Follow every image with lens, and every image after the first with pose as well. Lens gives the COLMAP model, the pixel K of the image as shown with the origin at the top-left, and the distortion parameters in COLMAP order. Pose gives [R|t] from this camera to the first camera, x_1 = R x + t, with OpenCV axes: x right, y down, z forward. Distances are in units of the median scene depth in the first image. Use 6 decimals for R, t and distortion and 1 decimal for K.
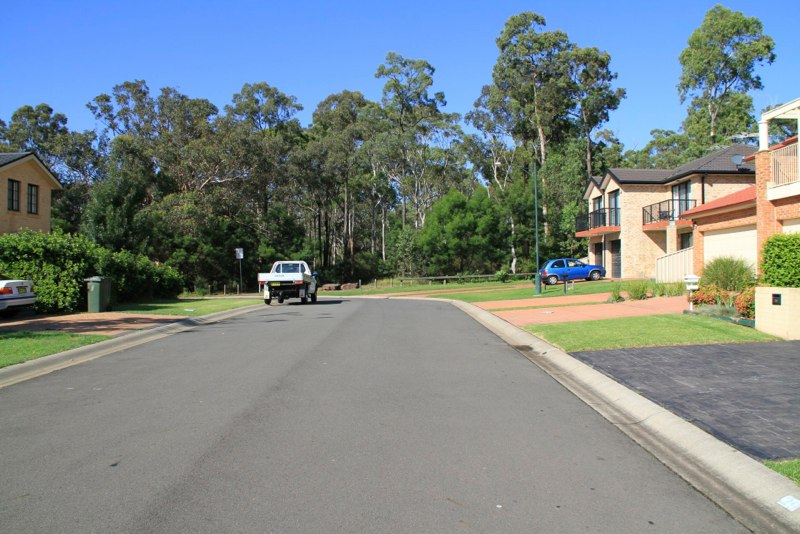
lens RADIAL K [[682.4, 0, 400.0], [0, 682.4, 267.0], [0, 0, 1]] dist [-0.151066, 0.001655]
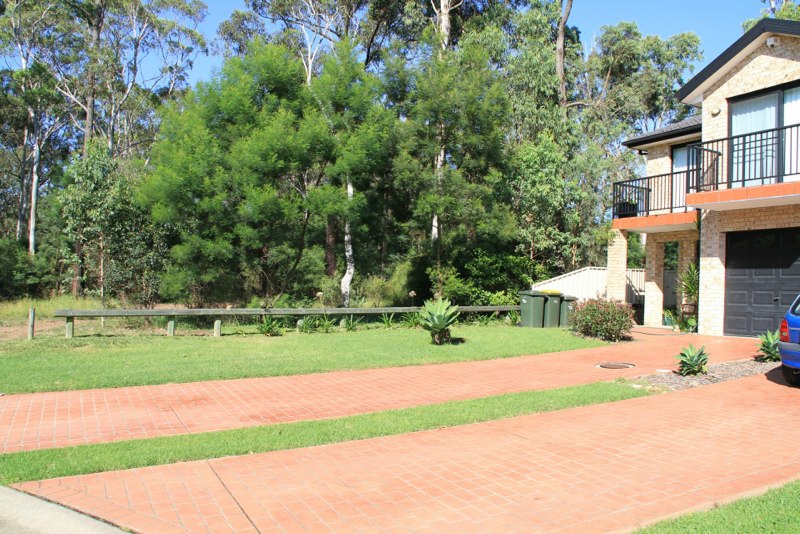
lens RADIAL K [[682.4, 0, 400.0], [0, 682.4, 267.0], [0, 0, 1]] dist [-0.151066, 0.001655]
pose [[0.888780, 0.059631, 0.454438, -0.001296], [-0.049680, 0.998192, -0.033819, 0.001471], [-0.455633, 0.007481, 0.890136, 0.686553]]
